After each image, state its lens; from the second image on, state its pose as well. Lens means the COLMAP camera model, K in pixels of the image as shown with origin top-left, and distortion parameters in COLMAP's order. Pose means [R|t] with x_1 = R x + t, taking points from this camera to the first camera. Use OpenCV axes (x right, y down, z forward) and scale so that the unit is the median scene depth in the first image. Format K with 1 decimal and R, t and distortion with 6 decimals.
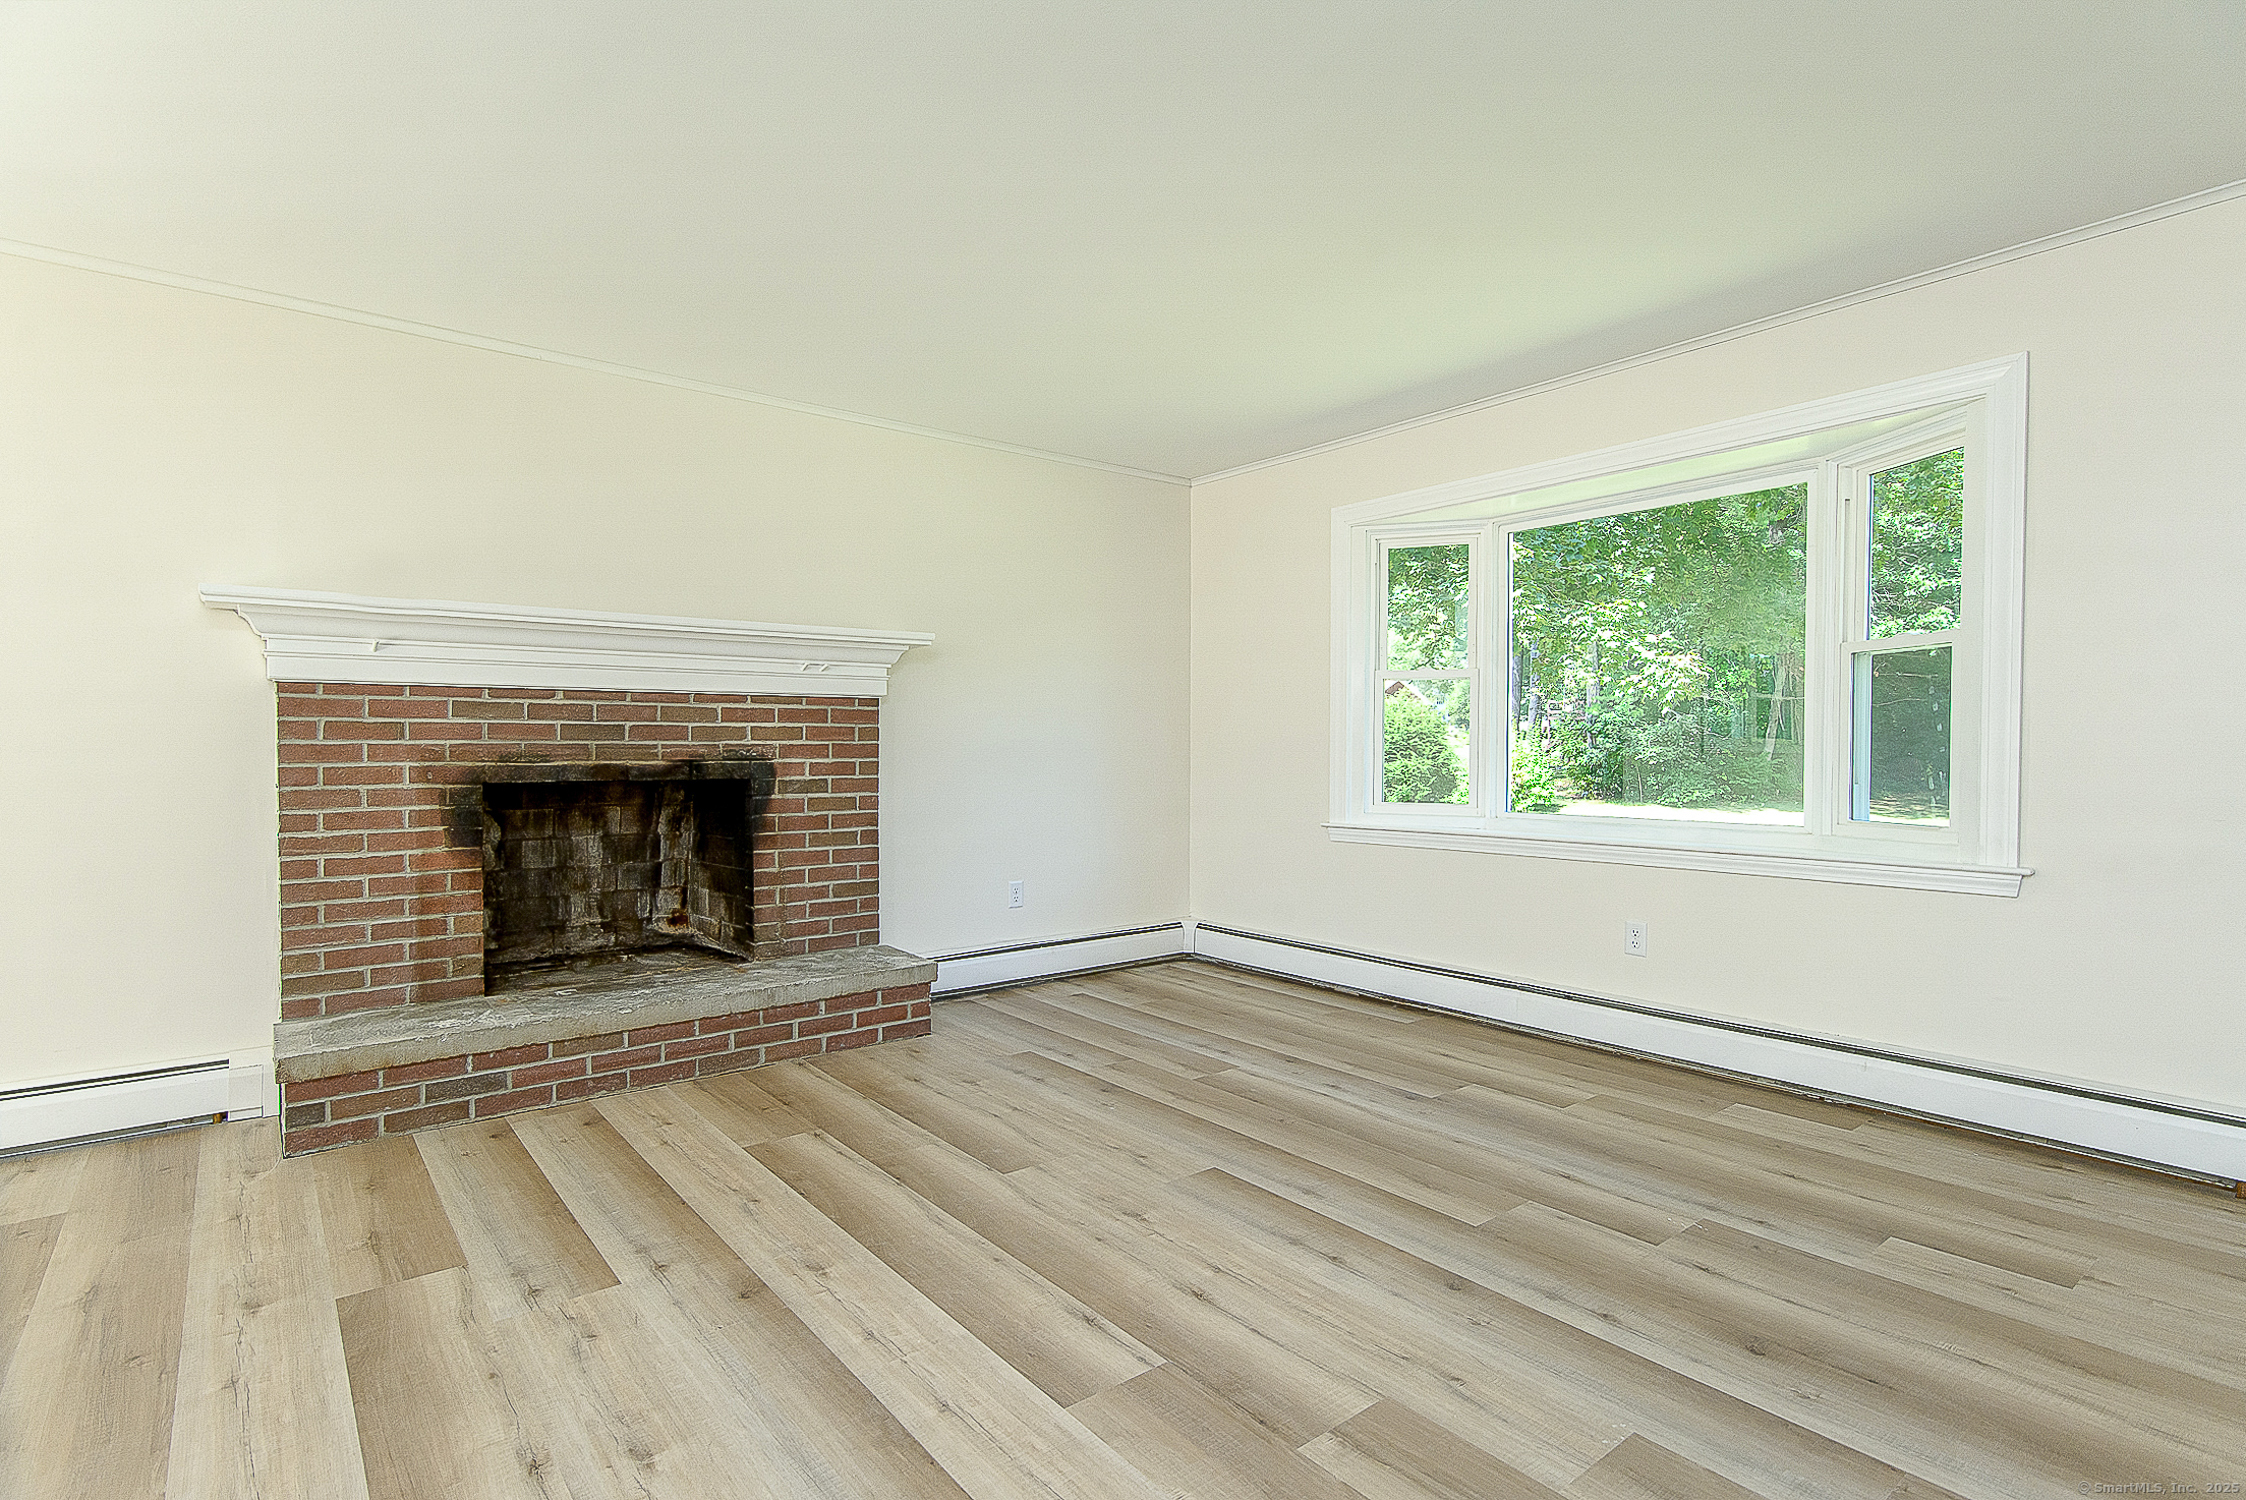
lens RADIAL K [[1099.0, 0, 1126.9], [0, 1099.0, 761.1], [0, 0, 1]] dist [0.019604, -0.001350]
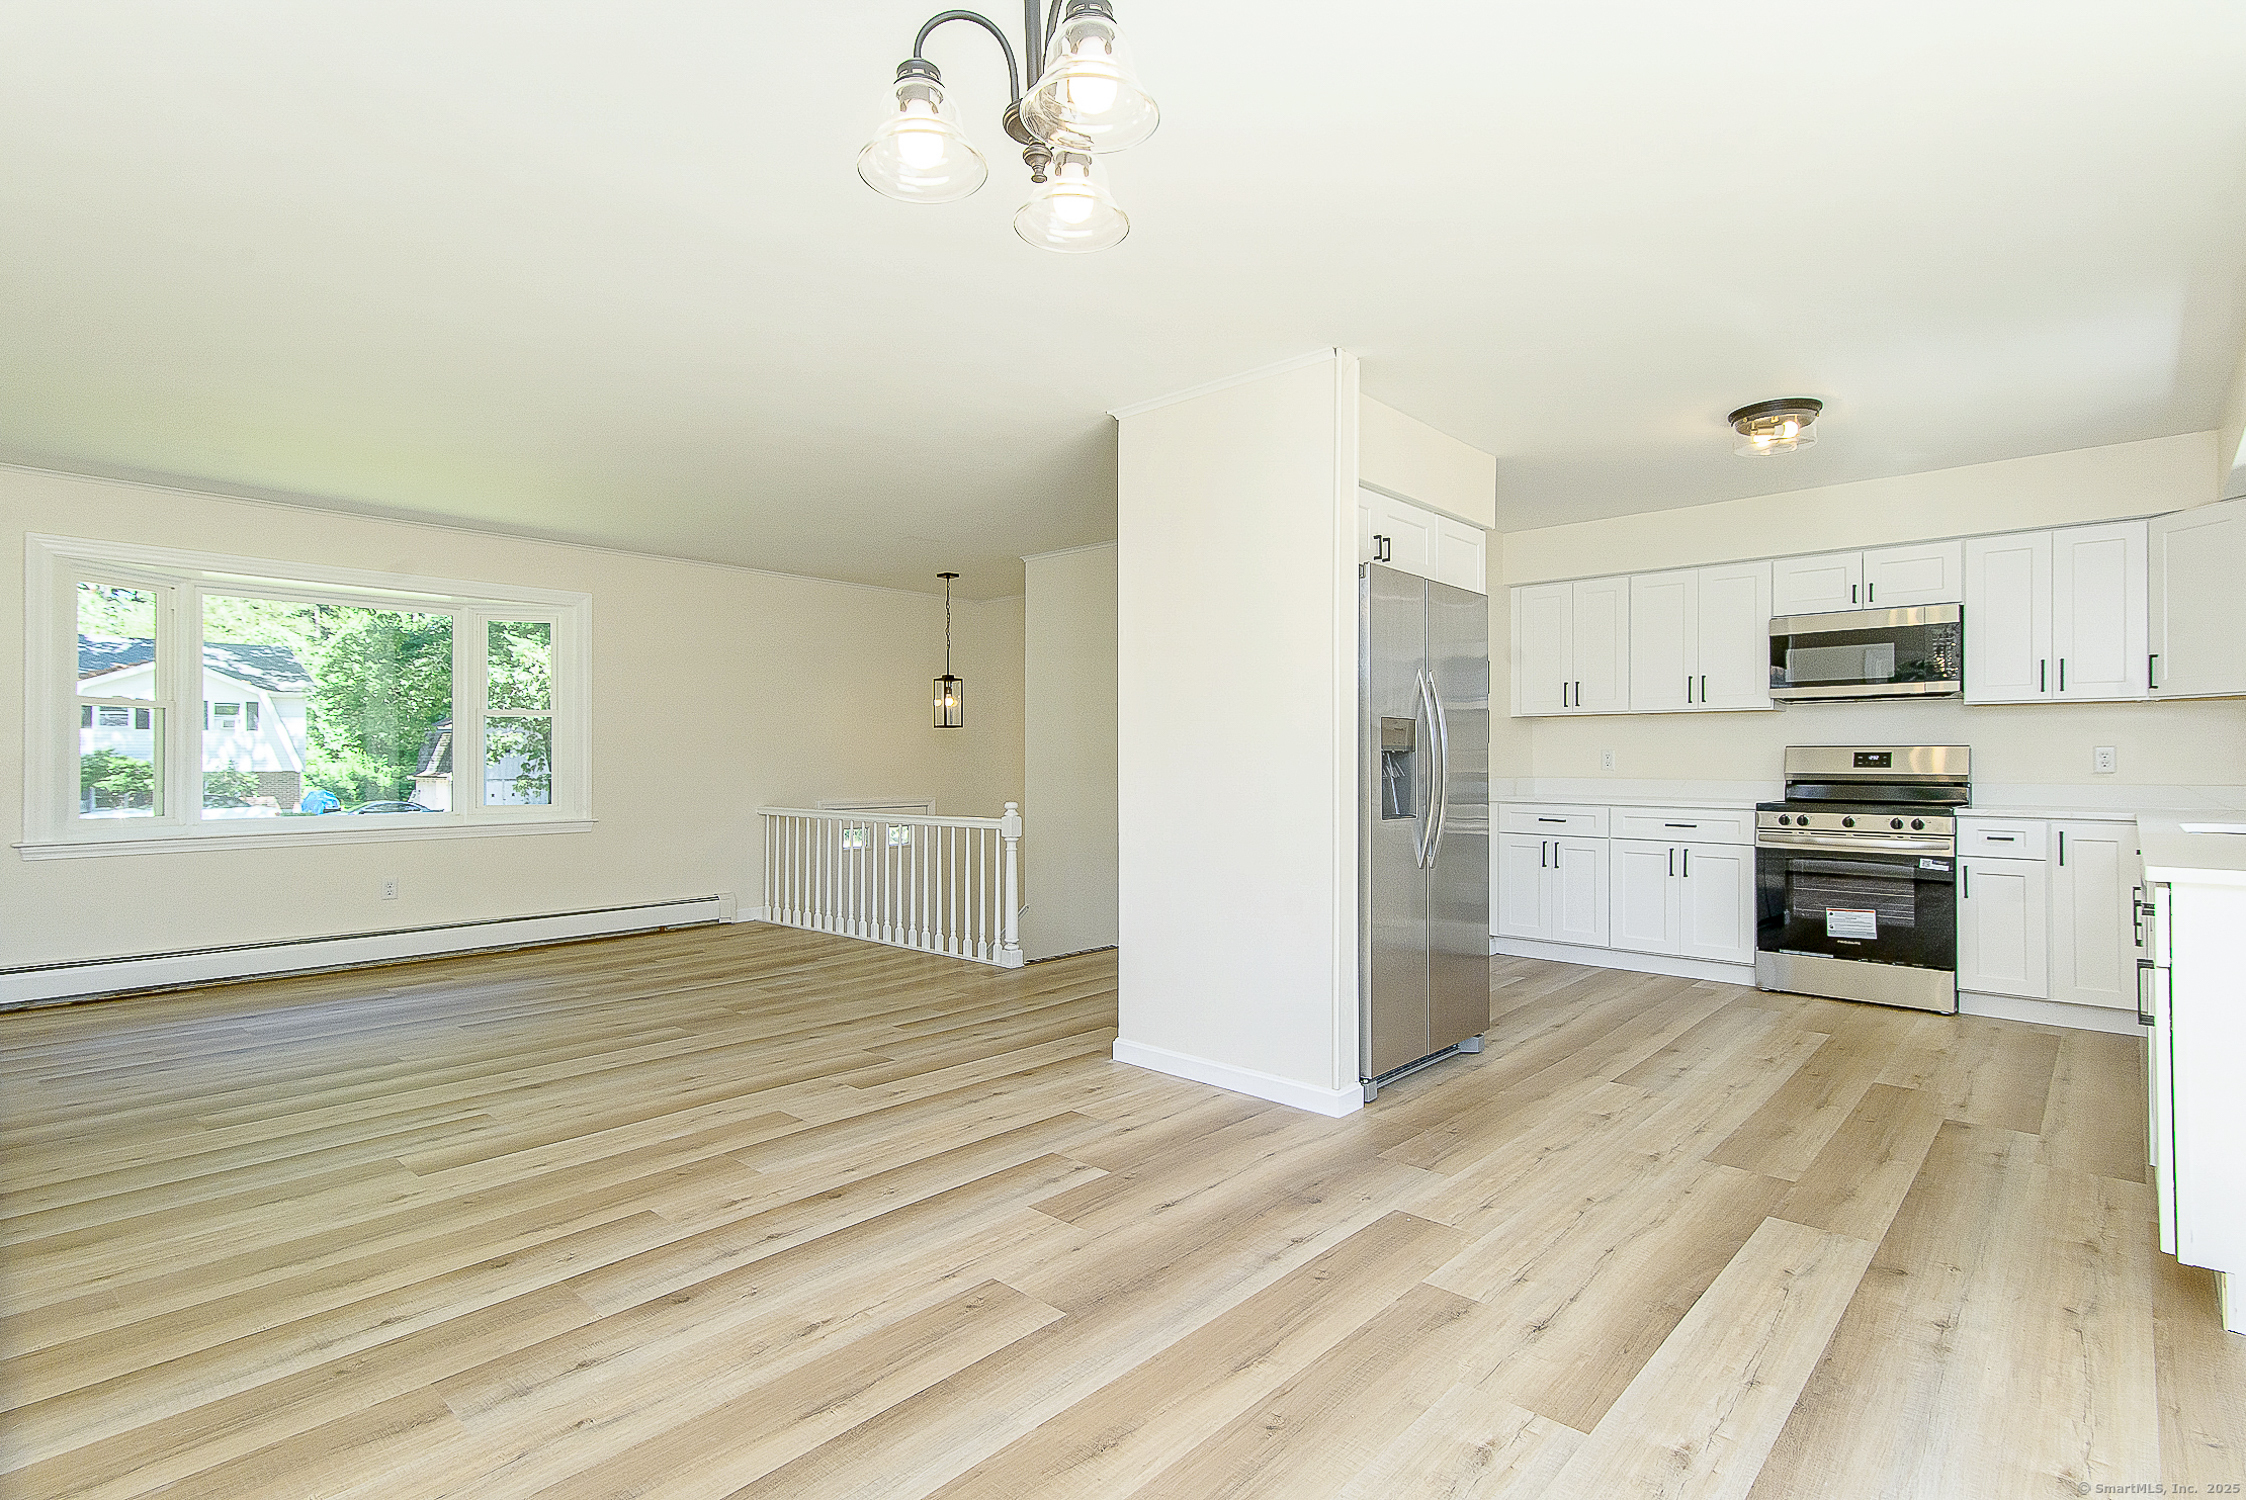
lens RADIAL K [[1093.0, 0, 1136.6], [0, 1093.0, 753.0], [0, 0, 1]] dist [0.014487, -0.000006]
pose [[-0.162559, 0.011081, 0.986637, -1.378139], [0.015447, 0.999843, -0.008684, -0.001875], [-0.986578, 0.013829, -0.162704, 0.225776]]
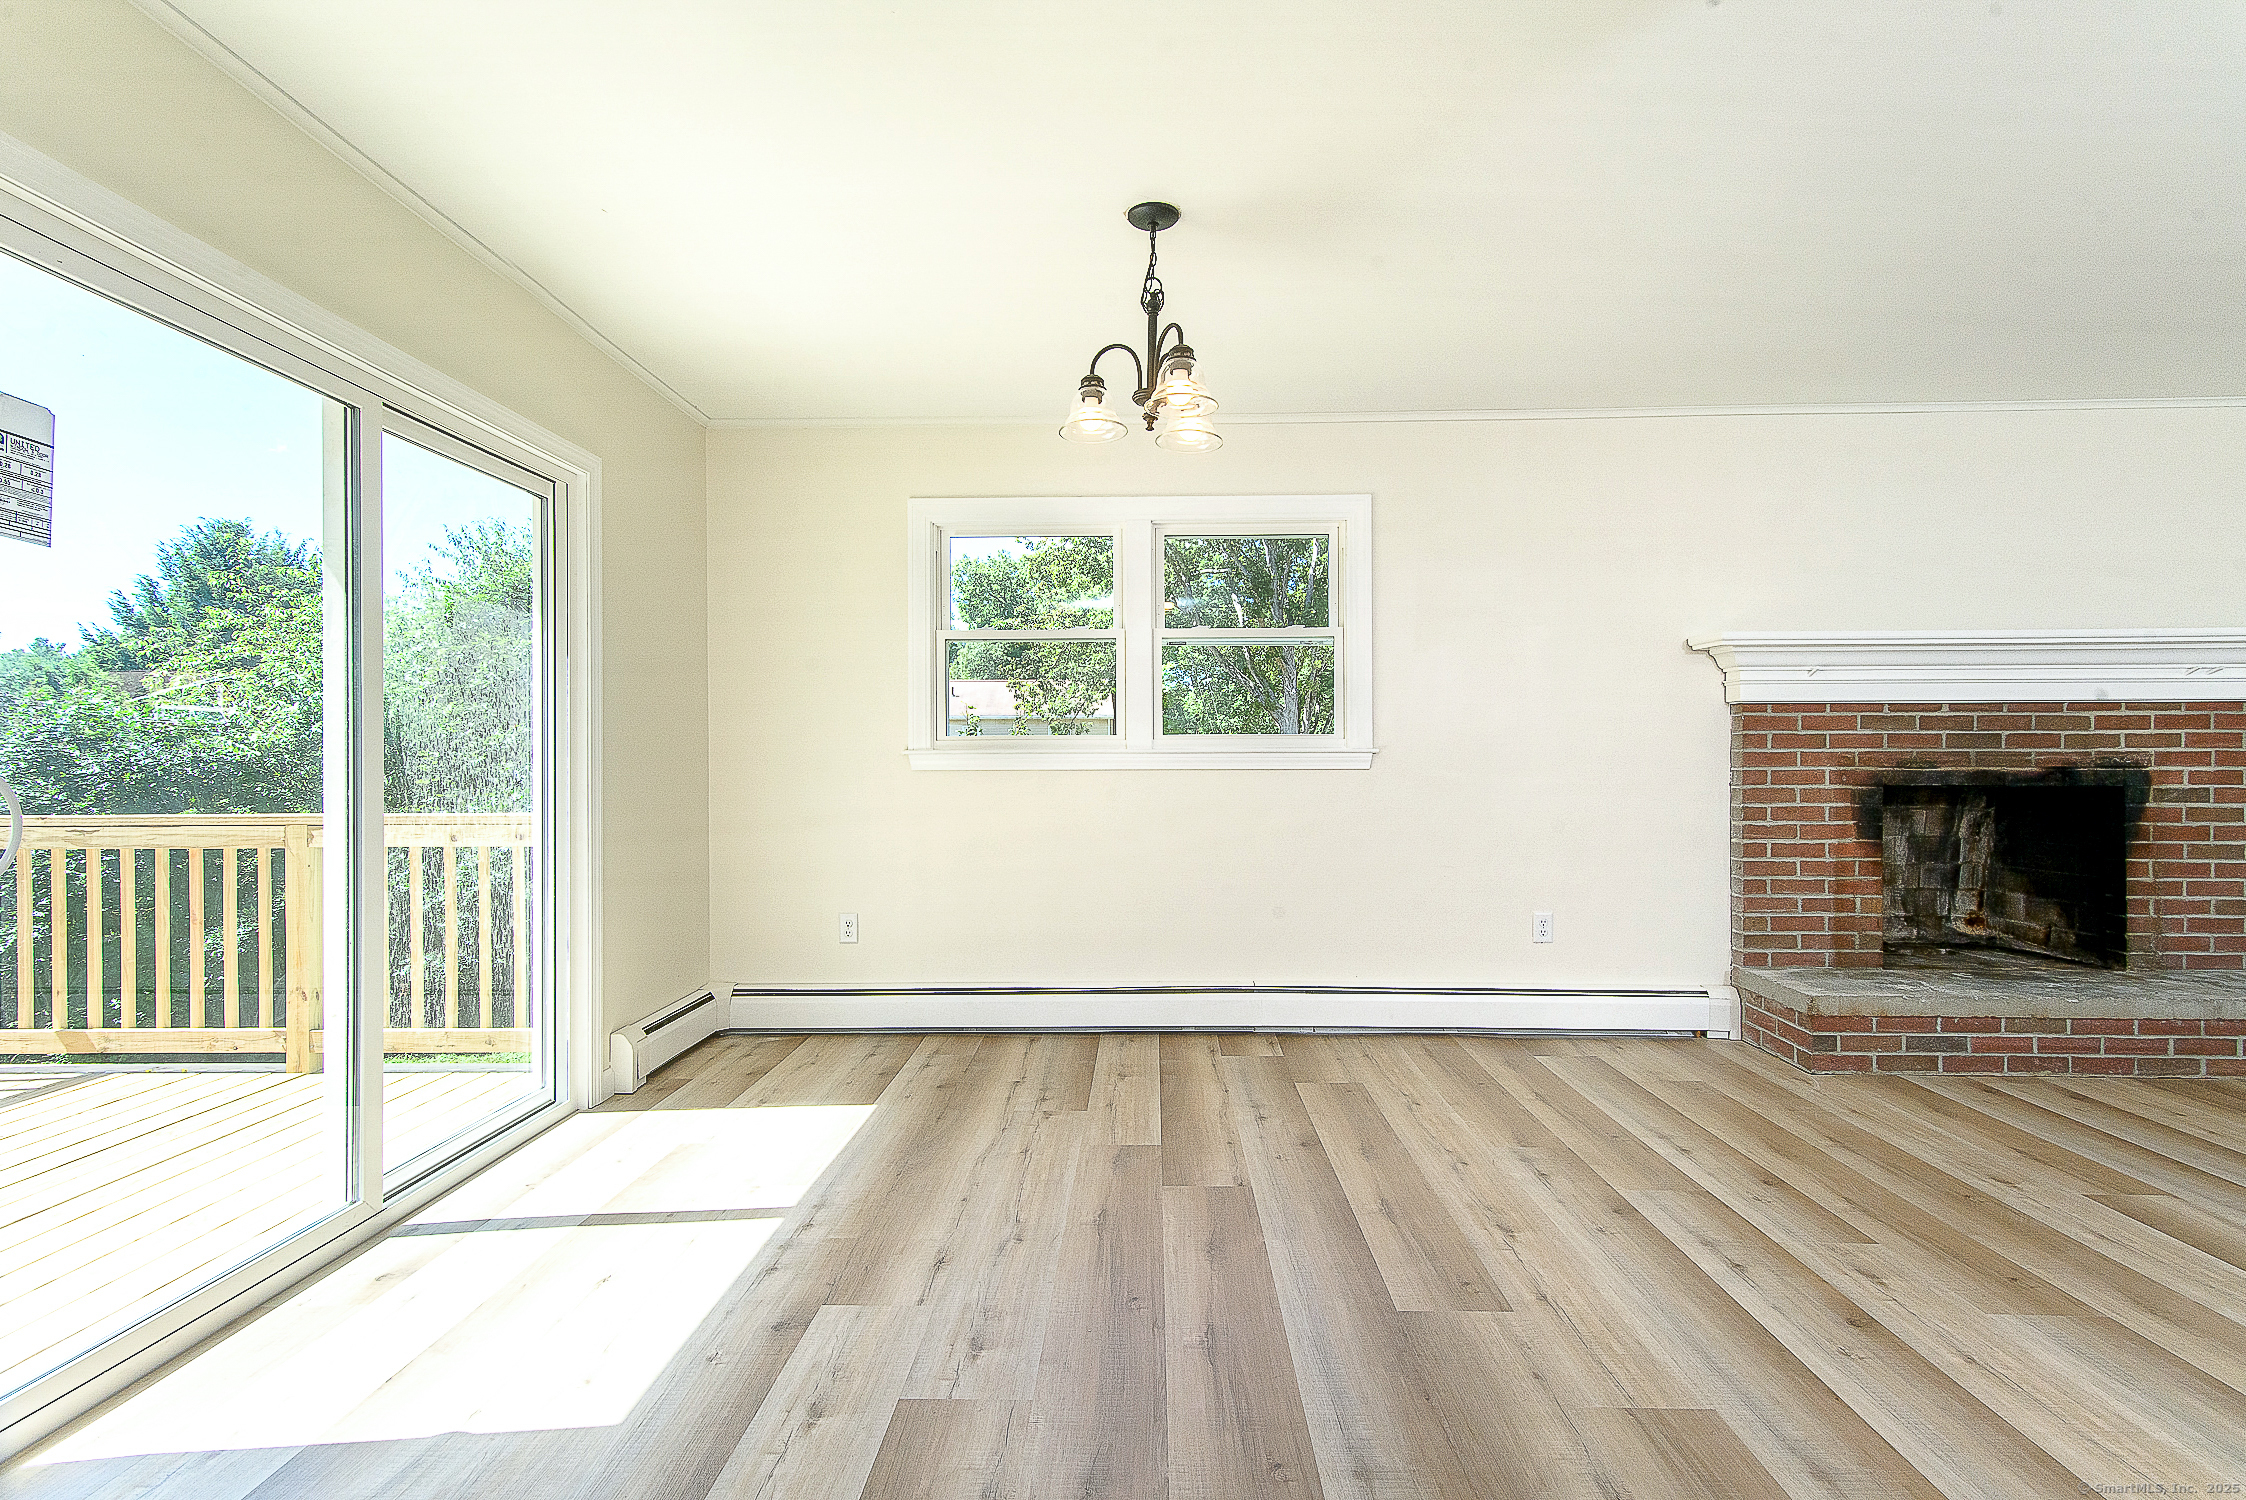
lens RADIAL K [[1081.7, 0, 1123.1], [0, 1081.7, 760.6], [0, 0, 1]] dist [0.014909, 0.000400]
pose [[0.765034, 0.001418, -0.643988, -0.470799], [-0.009050, 0.999922, -0.008550, 0.011177], [0.643926, 0.012369, 0.764988, -0.404709]]
